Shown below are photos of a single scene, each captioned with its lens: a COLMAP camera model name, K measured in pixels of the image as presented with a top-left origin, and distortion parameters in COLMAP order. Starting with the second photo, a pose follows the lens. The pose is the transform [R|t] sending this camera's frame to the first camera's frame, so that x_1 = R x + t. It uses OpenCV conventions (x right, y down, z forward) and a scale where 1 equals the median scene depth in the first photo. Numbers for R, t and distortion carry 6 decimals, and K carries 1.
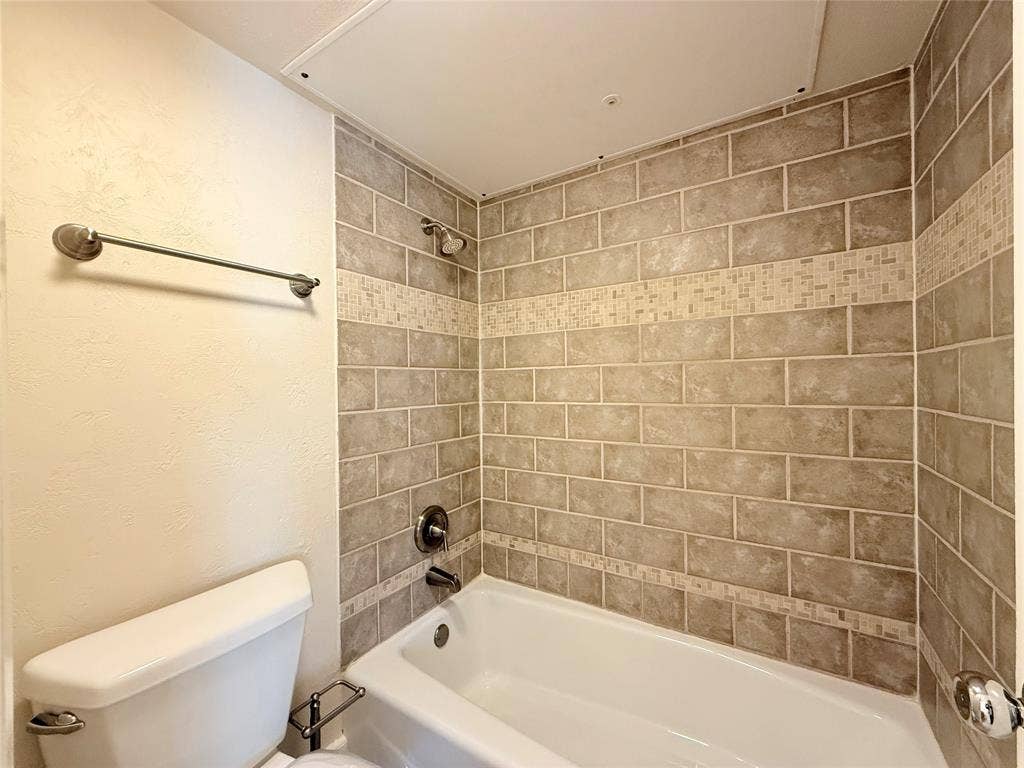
lens RADIAL K [[406.6, 0, 512.8], [0, 406.6, 383.7], [0, 0, 1]] dist [-0.003432, 0.000683]
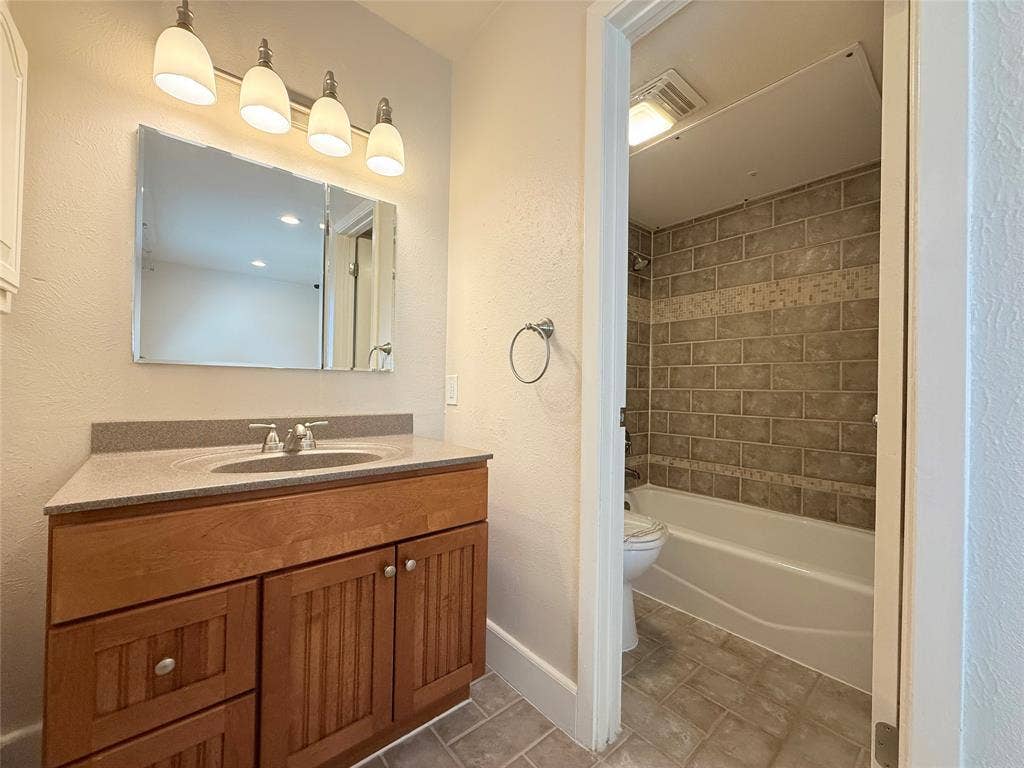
lens RADIAL K [[406.6, 0, 510.2], [0, 406.6, 383.2], [0, 0, 1]] dist [-0.003432, 0.000683]
pose [[0.951999, 0.026047, -0.304990, -0.133225], [-0.028177, 0.999600, -0.002582, 0.145339], [0.304800, 0.011052, 0.952352, -0.667008]]
